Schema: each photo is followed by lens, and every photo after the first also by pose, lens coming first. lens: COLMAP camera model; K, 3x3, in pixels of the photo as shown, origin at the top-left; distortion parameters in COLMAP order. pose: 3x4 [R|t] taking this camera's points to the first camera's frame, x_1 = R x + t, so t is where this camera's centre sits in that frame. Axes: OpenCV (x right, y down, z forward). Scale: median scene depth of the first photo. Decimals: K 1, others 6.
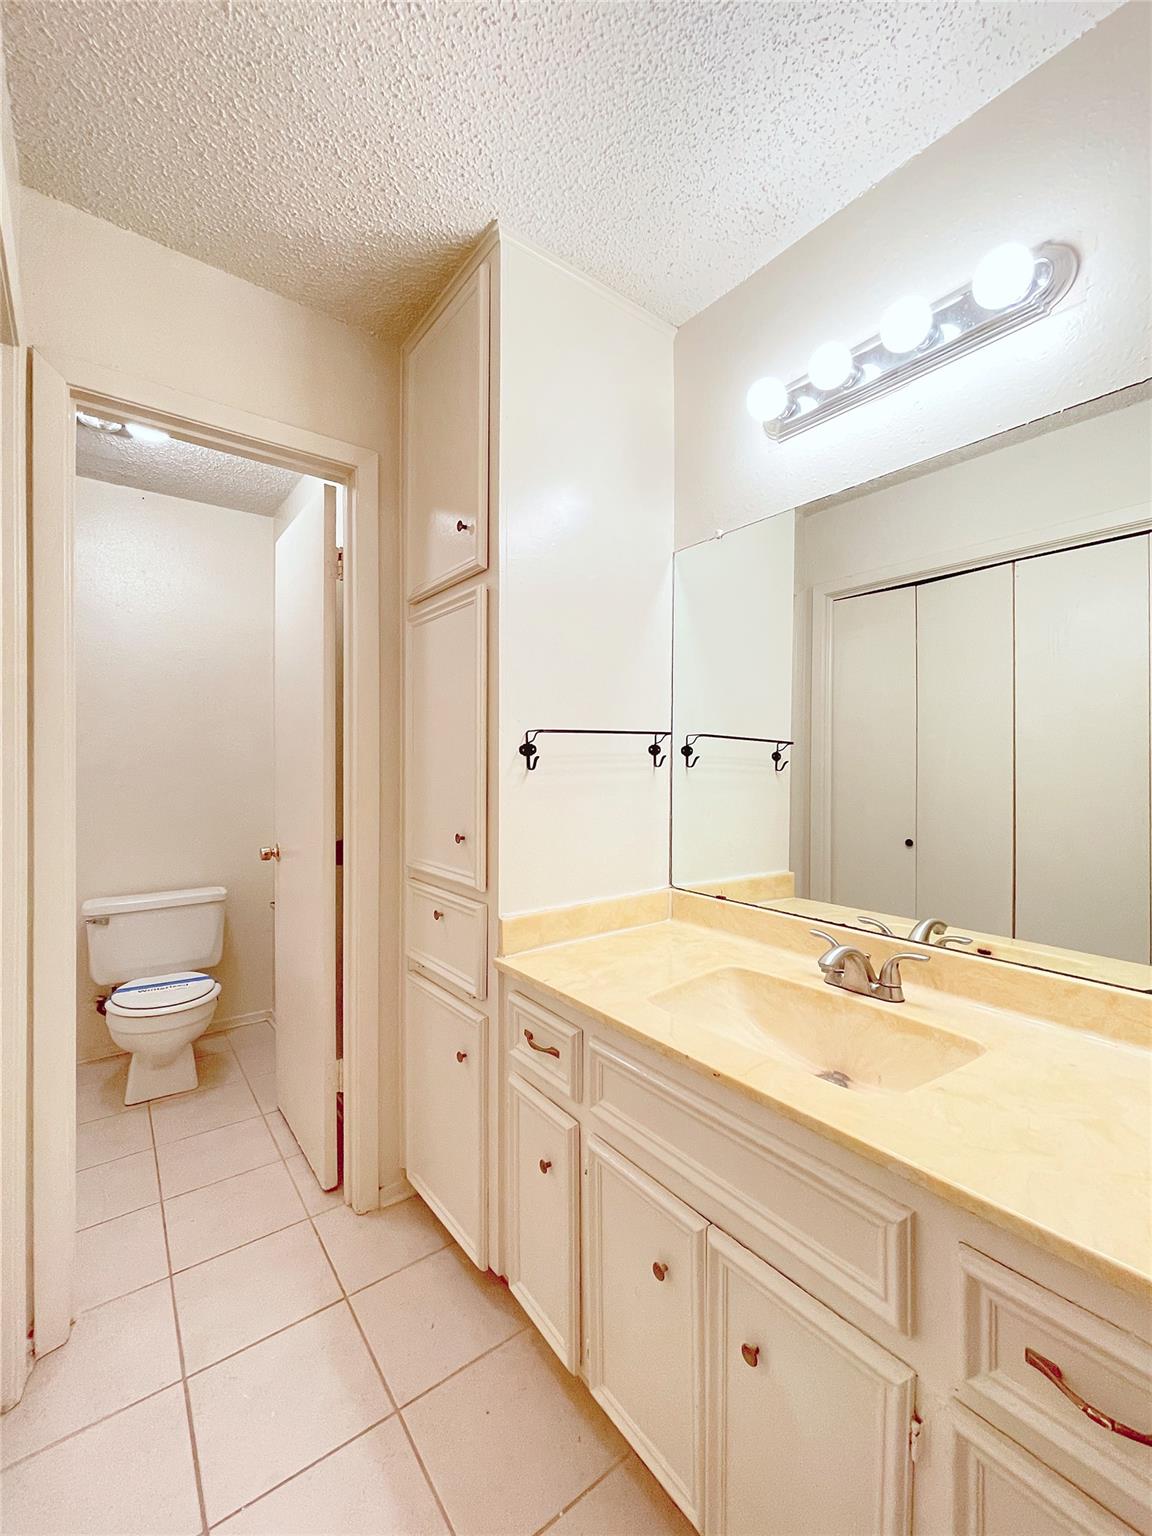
lens RADIAL K [[616.3, 0, 576.0], [0, 616.3, 768.0], [0, 0, 1]] dist [-0.000617, -0.000238]
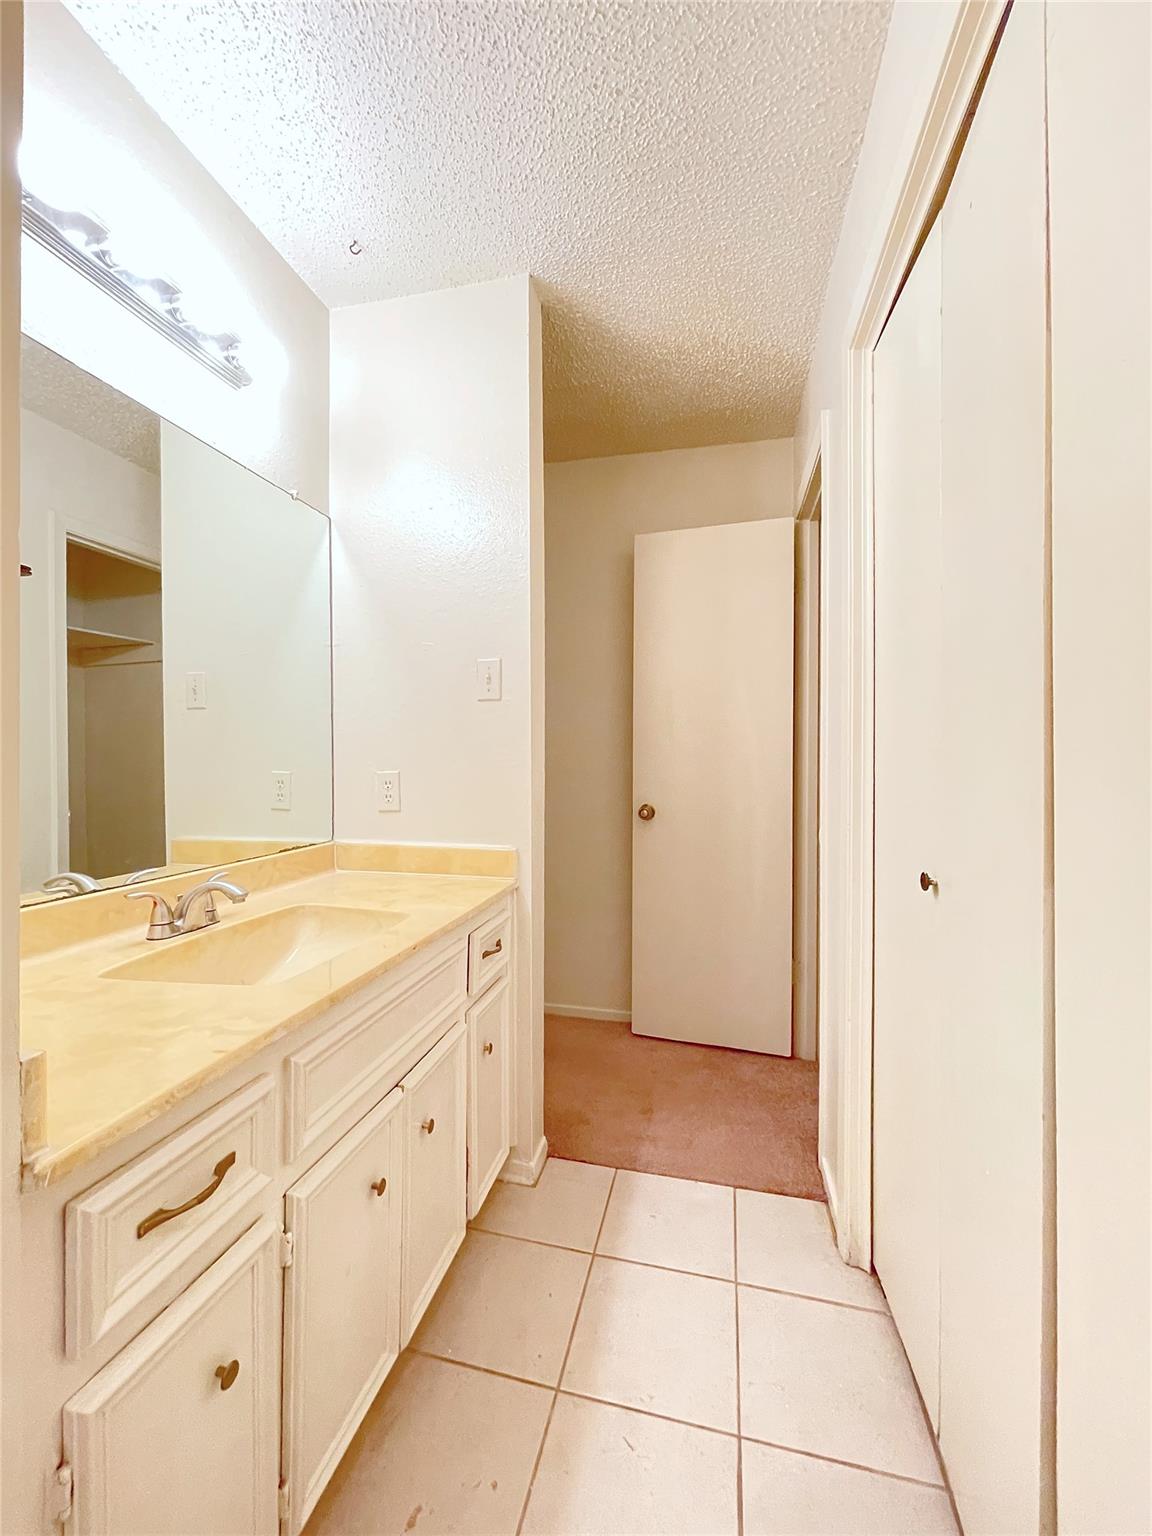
lens RADIAL K [[616.3, 0, 576.0], [0, 616.3, 768.0], [0, 0, 1]] dist [-0.000617, -0.000238]
pose [[-0.614323, -0.016823, 0.788875, -0.706466], [0.016848, 0.999265, 0.034429, 0.075696], [-0.788875, 0.034442, -0.613588, 1.113033]]
